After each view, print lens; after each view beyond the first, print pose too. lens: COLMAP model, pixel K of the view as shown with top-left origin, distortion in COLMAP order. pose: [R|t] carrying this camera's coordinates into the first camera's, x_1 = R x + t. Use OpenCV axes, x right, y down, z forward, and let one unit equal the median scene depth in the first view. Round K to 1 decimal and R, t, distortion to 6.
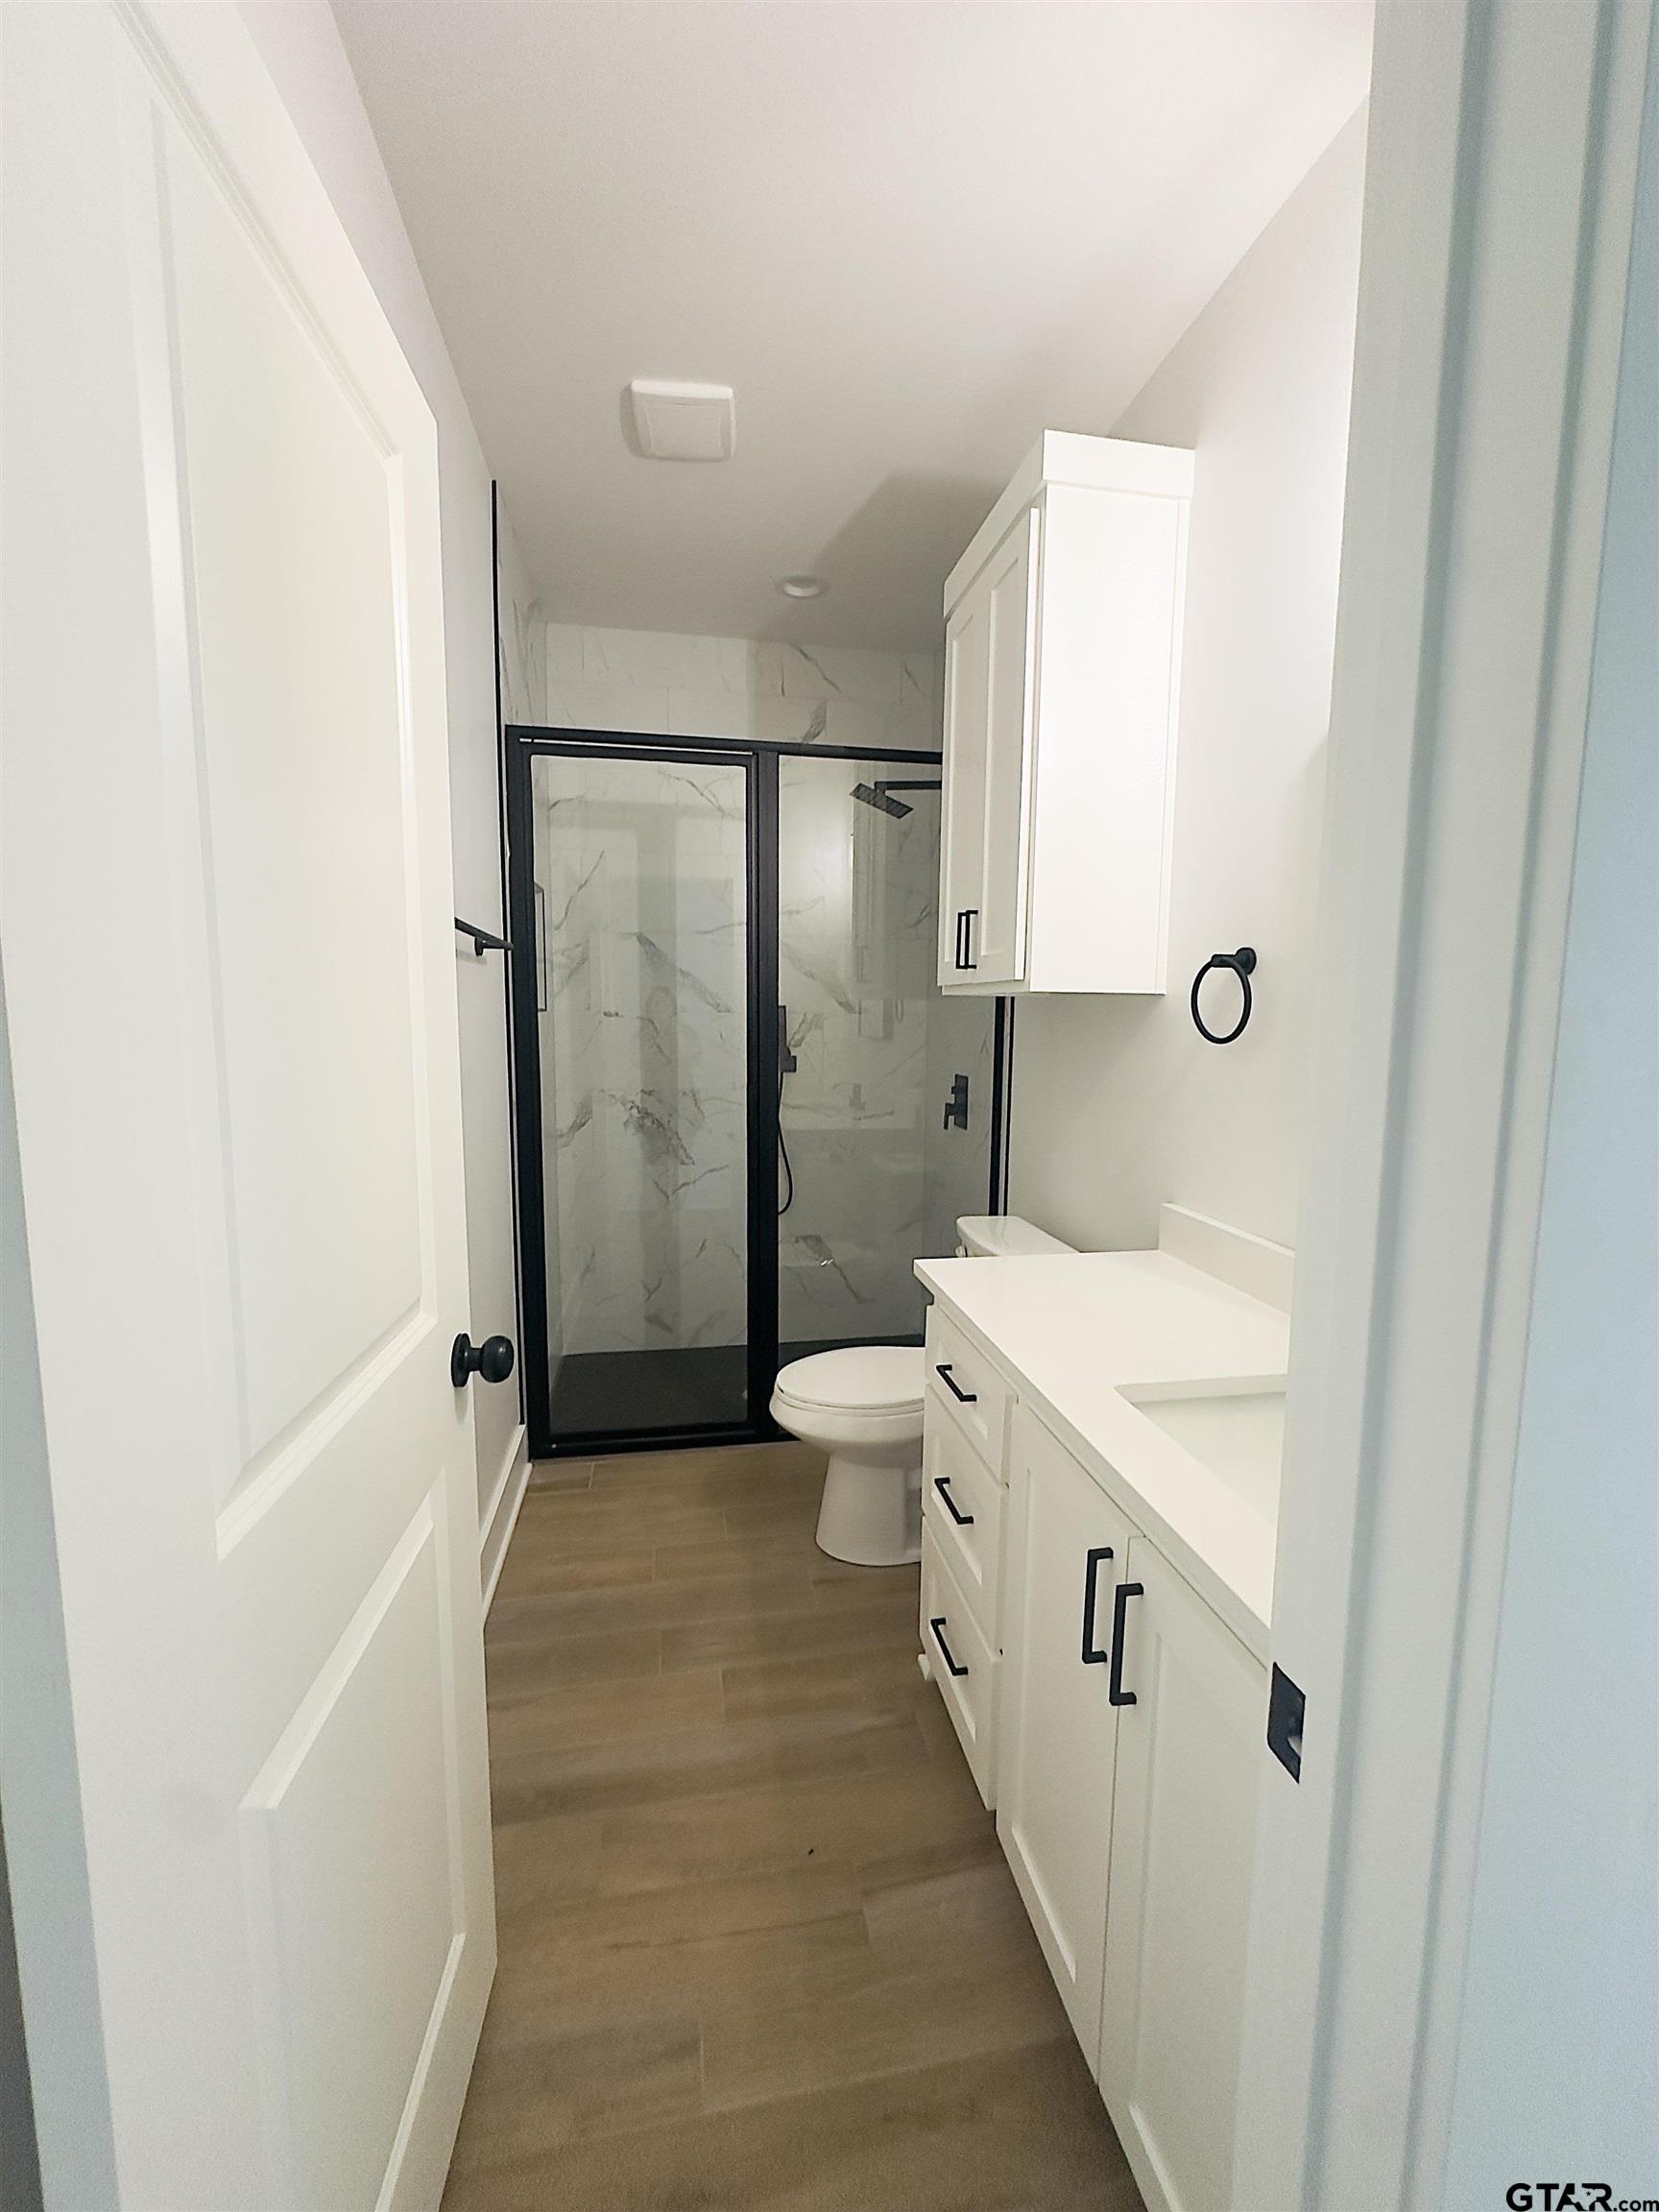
lens RADIAL K [[884.9, 0, 830.9], [0, 884.9, 1107.4], [0, 0, 1]] dist [-0.005780, 0.001548]
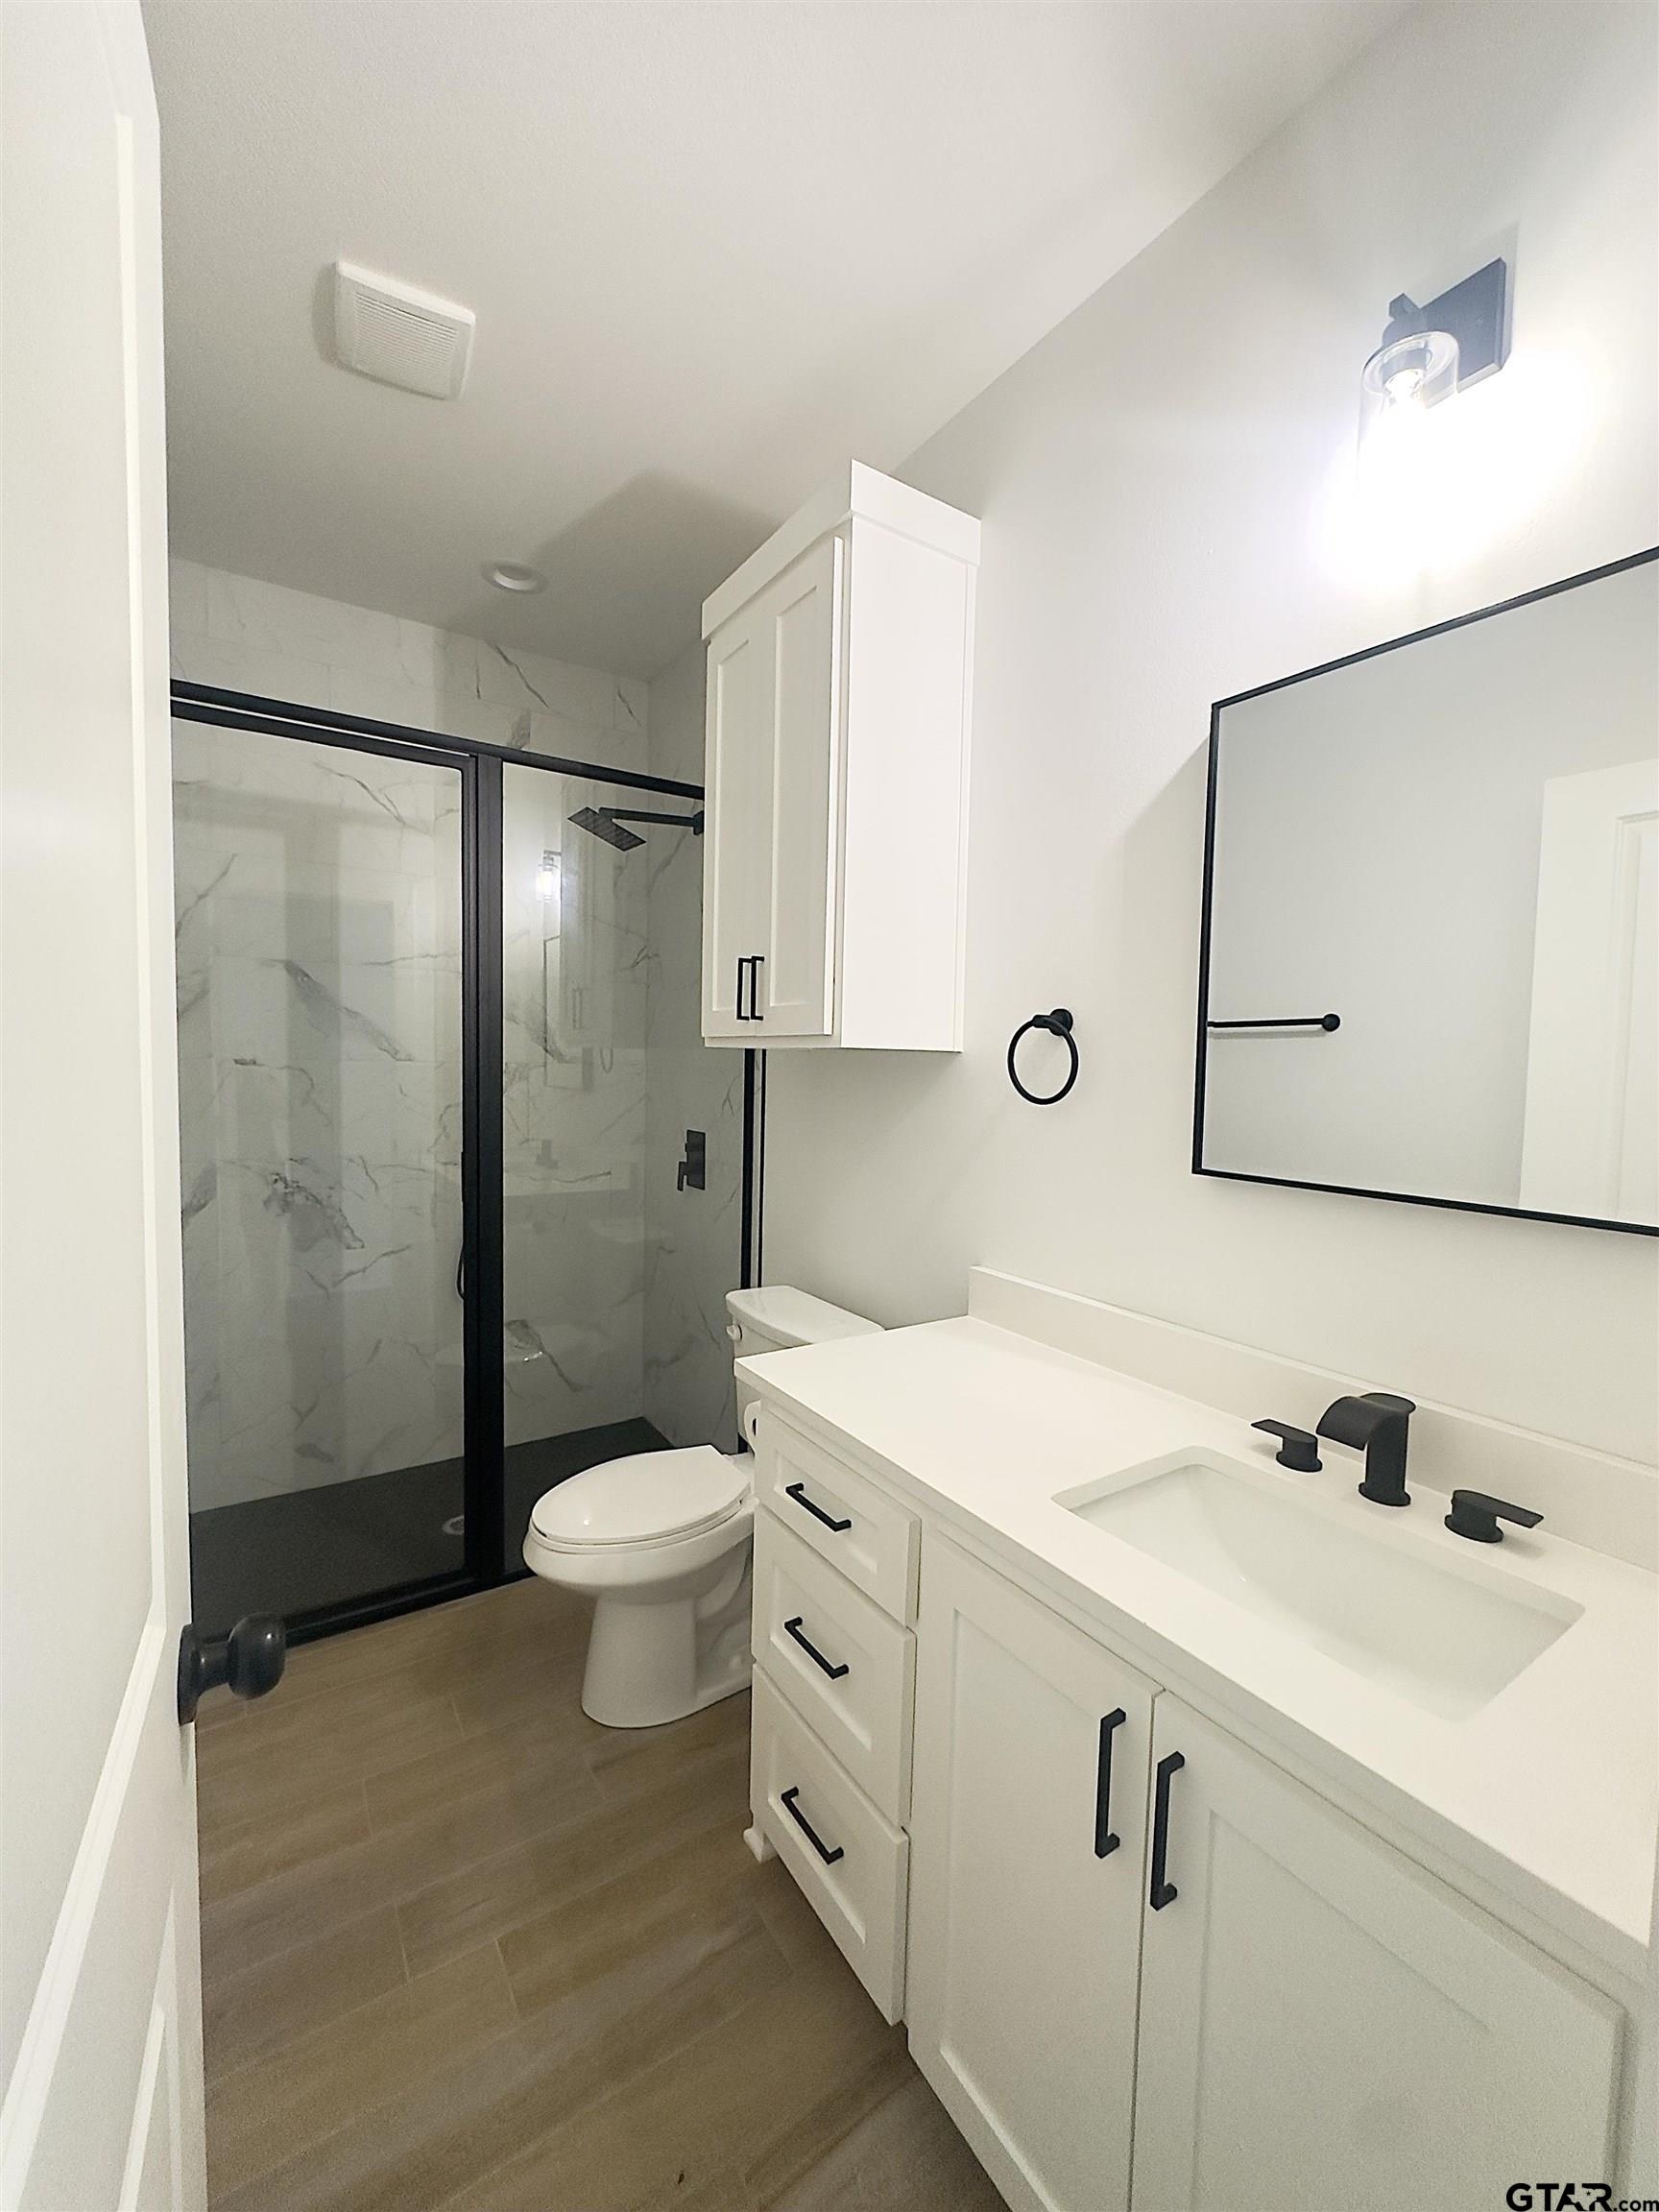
lens RADIAL K [[884.9, 0, 827.6], [0, 884.9, 1107.2], [0, 0, 1]] dist [-0.005780, 0.001548]
pose [[0.920783, -0.012112, 0.389888, -0.127150], [0.031435, 0.998571, -0.043218, -0.025741], [-0.388807, 0.052051, 0.919848, 0.138426]]
